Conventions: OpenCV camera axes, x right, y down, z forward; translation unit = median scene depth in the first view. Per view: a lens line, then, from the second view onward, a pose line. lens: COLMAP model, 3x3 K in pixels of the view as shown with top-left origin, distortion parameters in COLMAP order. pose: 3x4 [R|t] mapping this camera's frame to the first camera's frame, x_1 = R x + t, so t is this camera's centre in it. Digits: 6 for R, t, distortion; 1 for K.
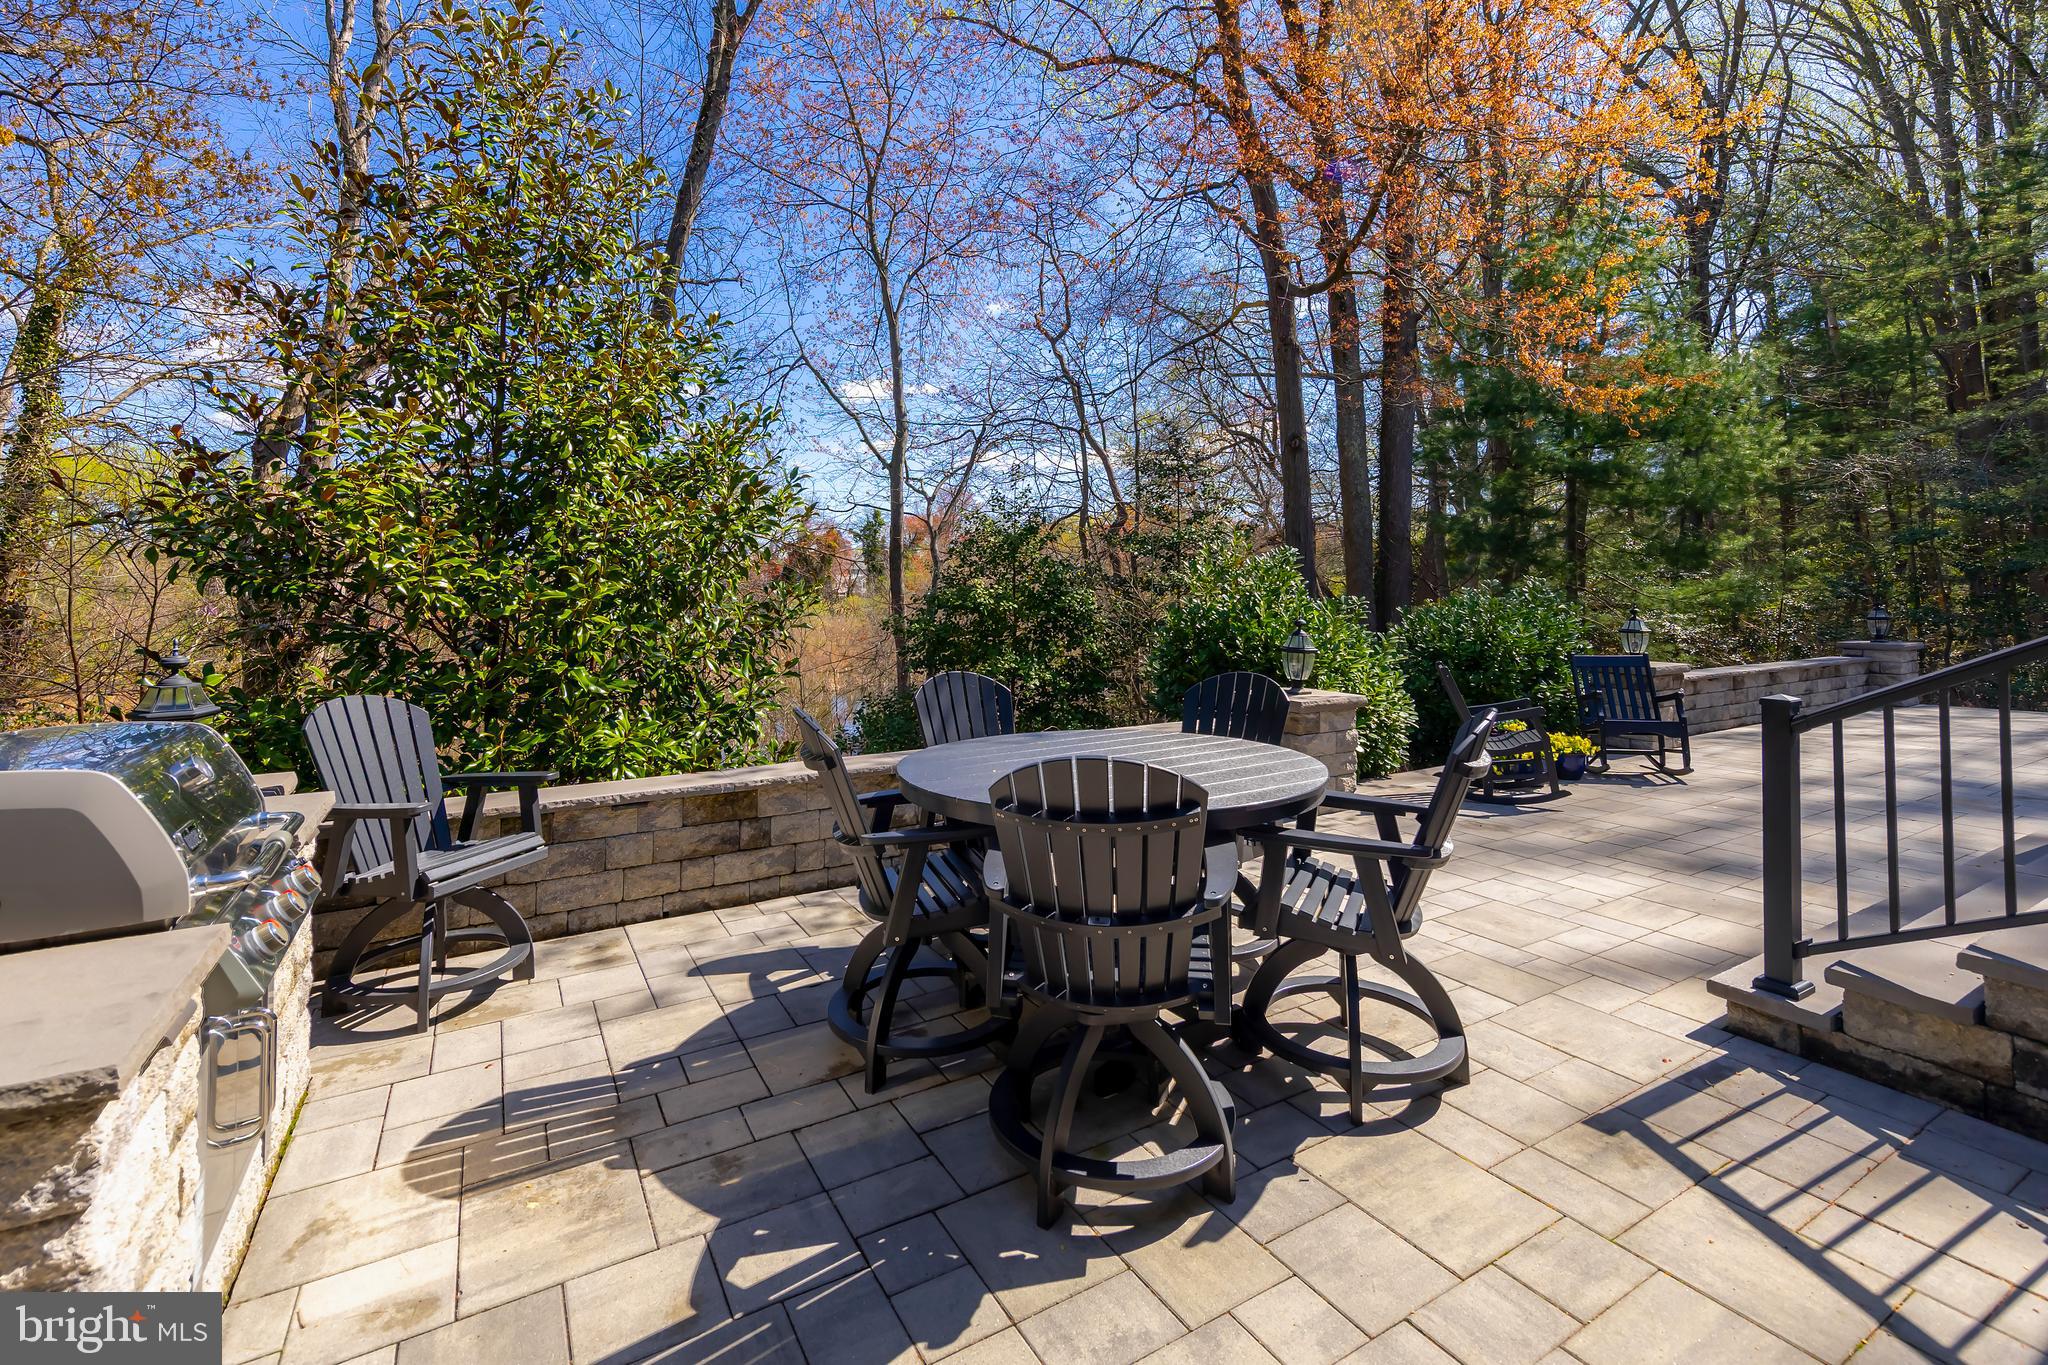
lens RADIAL K [[866.0, 0, 948.5], [0, 866.0, 646.2], [0, 0, 1]] dist [0.002095, -0.000436]
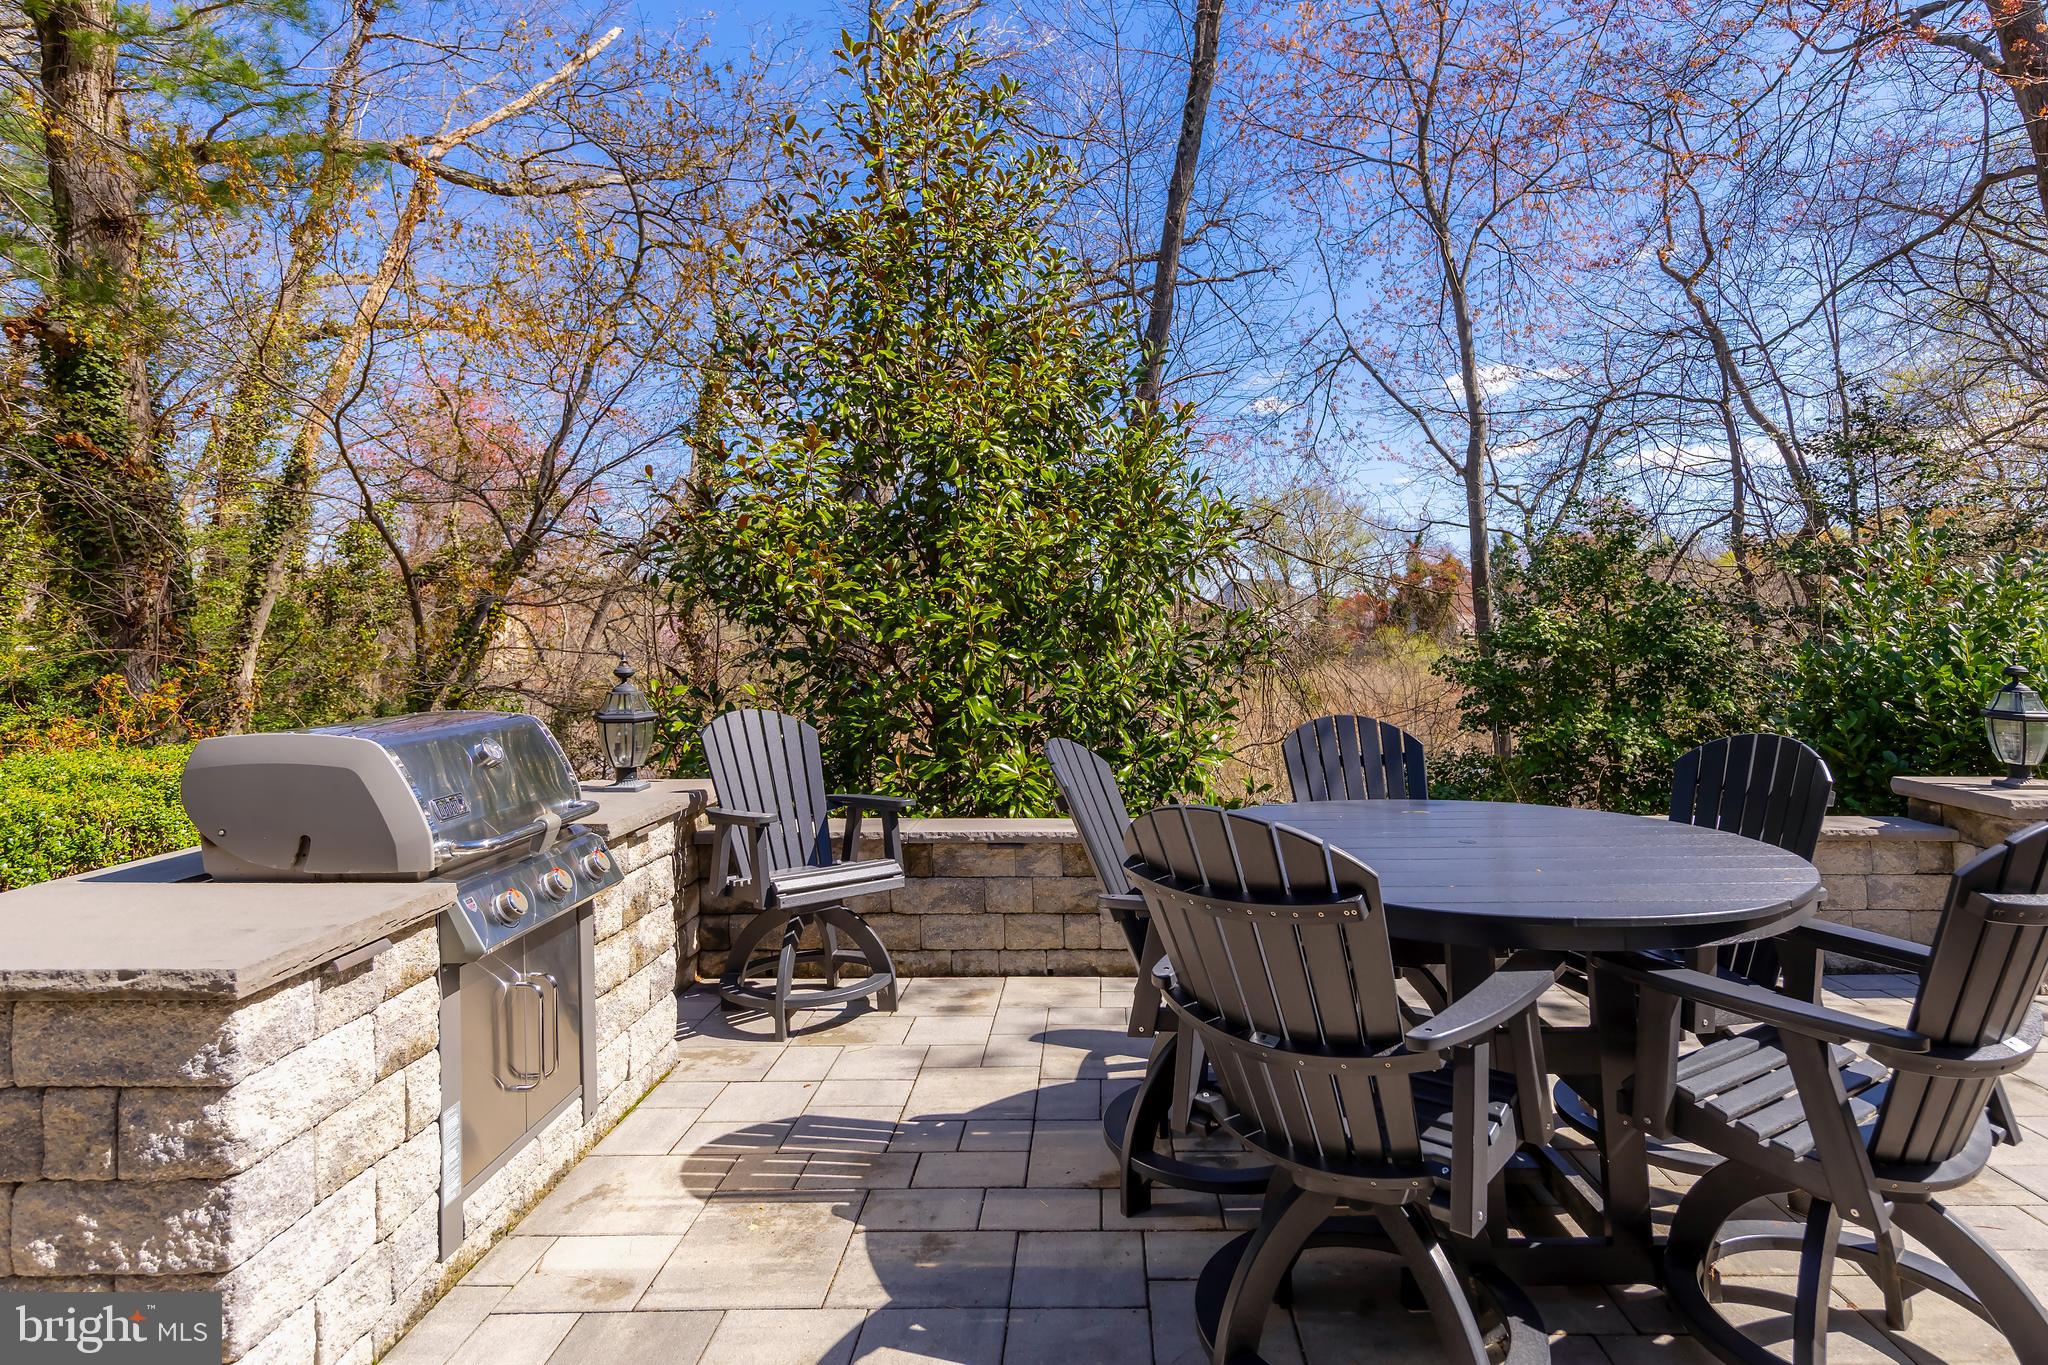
lens RADIAL K [[1004.1, 0, 1039.0], [0, 1004.1, 662.4], [0, 0, 1]] dist [0.004071, -0.000318]
pose [[0.885232, 0.022987, -0.464581, 0.201456], [-0.036937, 0.999098, -0.020946, 0.012338], [0.463680, 0.035702, 0.885283, 0.076958]]
